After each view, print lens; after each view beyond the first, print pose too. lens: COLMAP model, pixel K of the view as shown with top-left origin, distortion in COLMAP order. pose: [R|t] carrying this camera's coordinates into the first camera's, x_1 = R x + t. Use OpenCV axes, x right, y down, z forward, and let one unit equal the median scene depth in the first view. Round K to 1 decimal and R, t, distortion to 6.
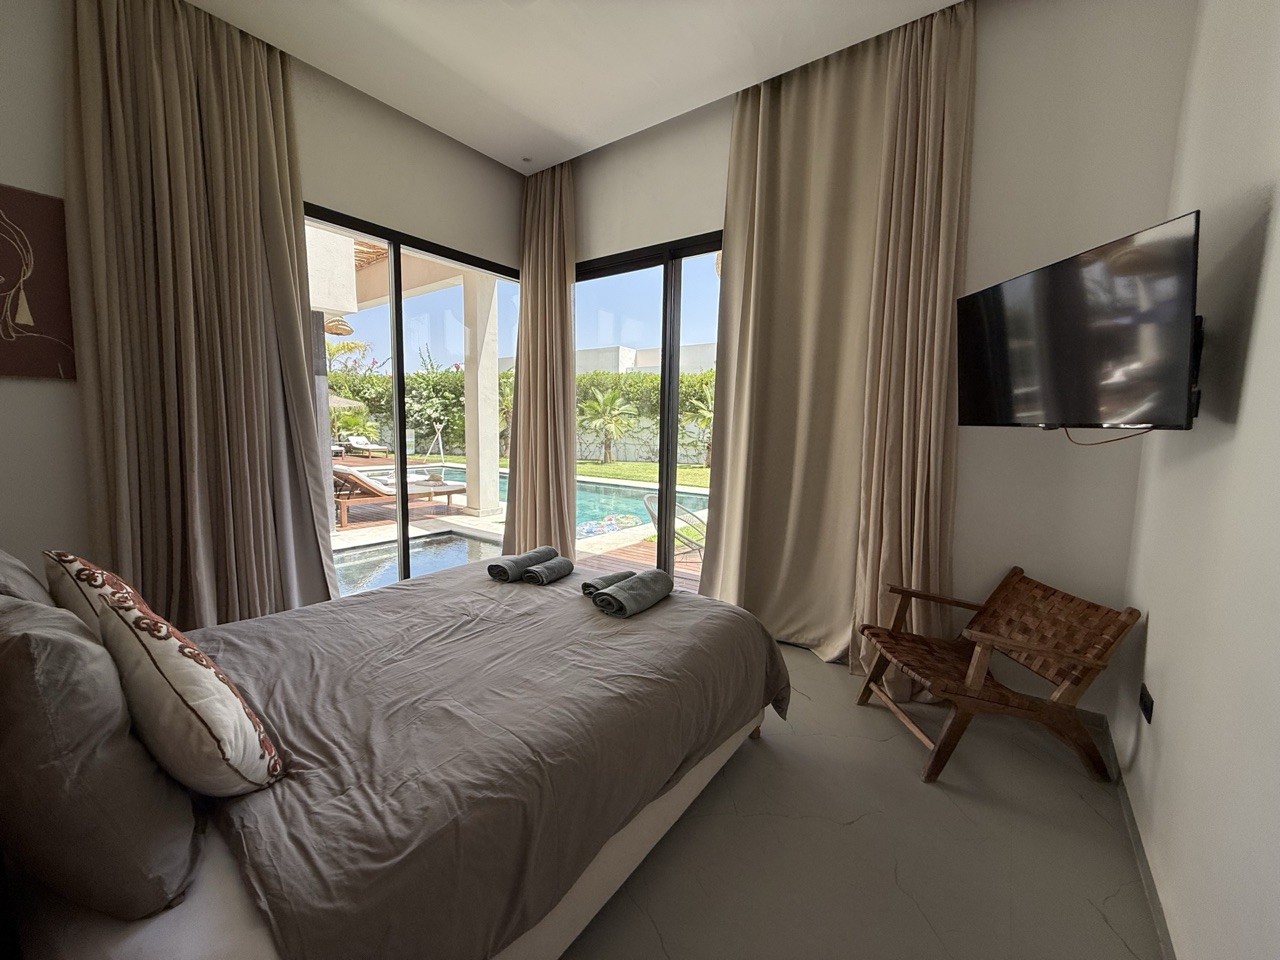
lens RADIAL K [[508.0, 0, 643.9], [0, 508.0, 480.3], [0, 0, 1]] dist [-0.000083, 0.000280]
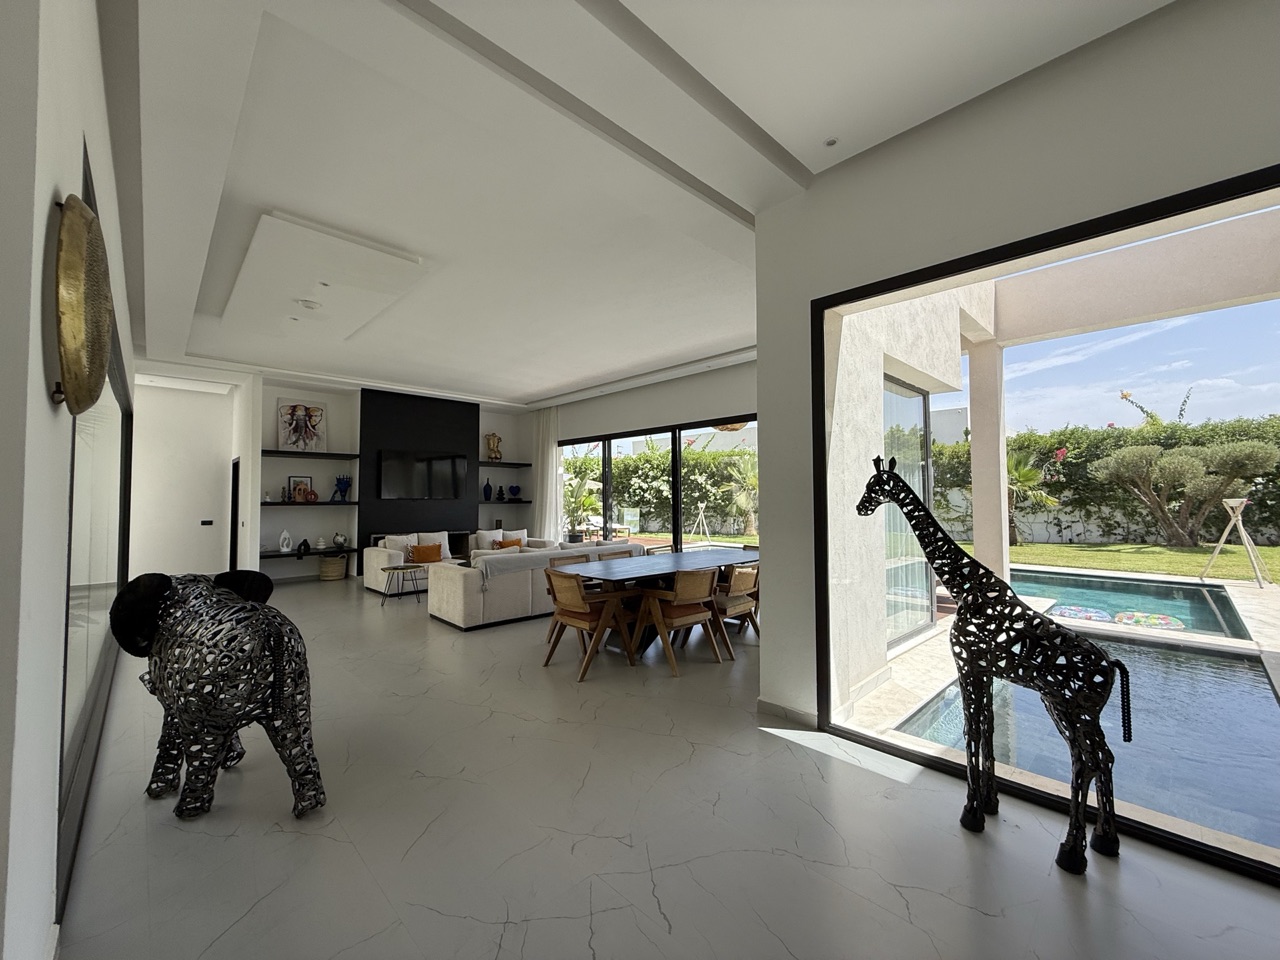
lens RADIAL K [[508.0, 0, 639.3], [0, 508.0, 481.7], [0, 0, 1]] dist [-0.000083, 0.000280]
pose [[0.986909, -0.026118, -0.159152, -2.150972], [0.003349, 0.989906, -0.141684, -0.061488], [0.161246, 0.139296, 0.977034, -0.044708]]
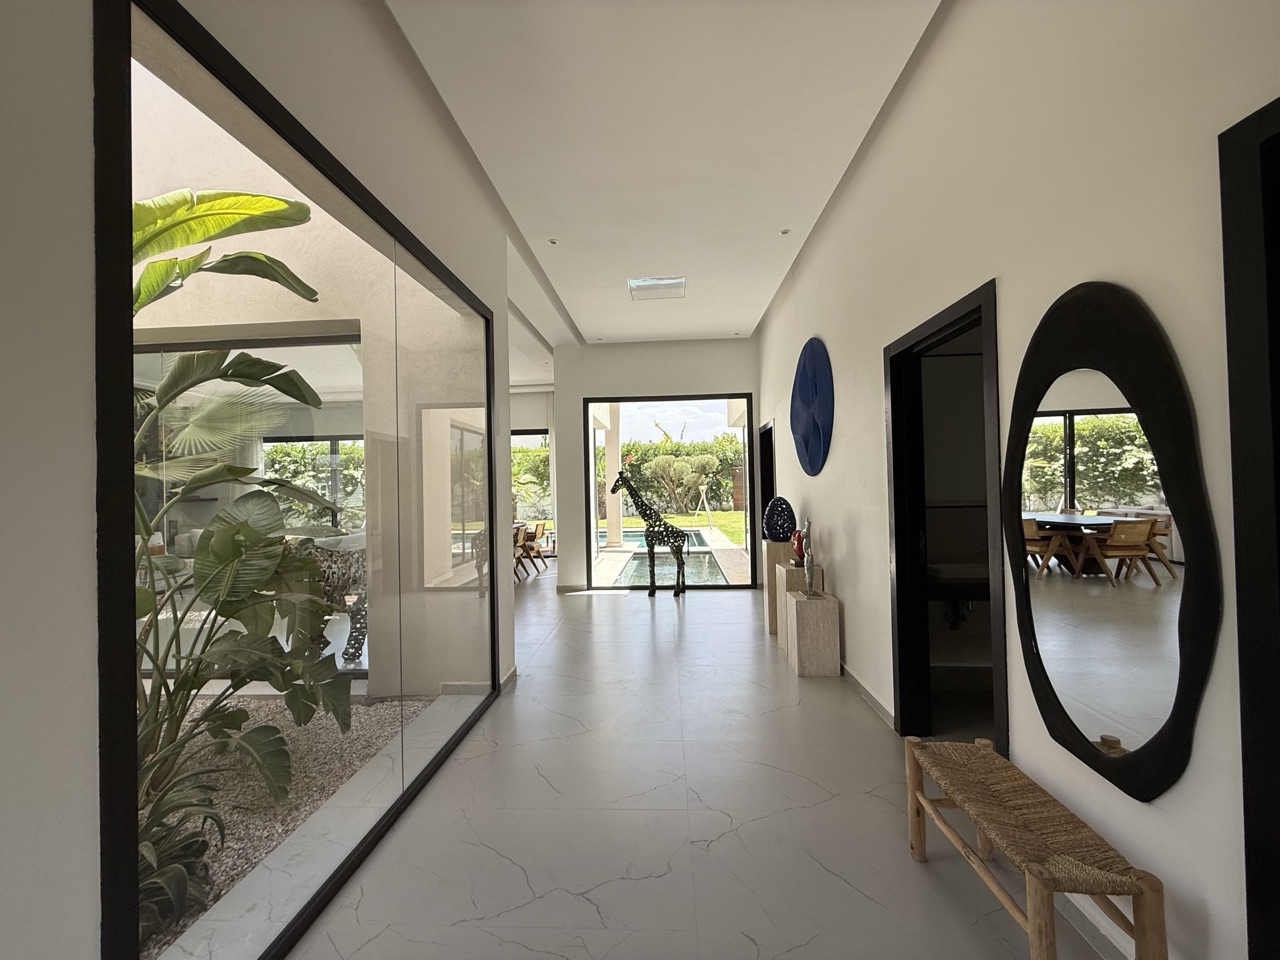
lens RADIAL K [[508.0, 0, 638.4], [0, 508.0, 478.0], [0, 0, 1]] dist [-0.000083, 0.000280]
pose [[0.833264, -0.028127, 0.552160, -3.078827], [0.097128, 0.990620, -0.096114, 0.032825], [-0.544277, 0.133718, 0.828180, -1.063789]]
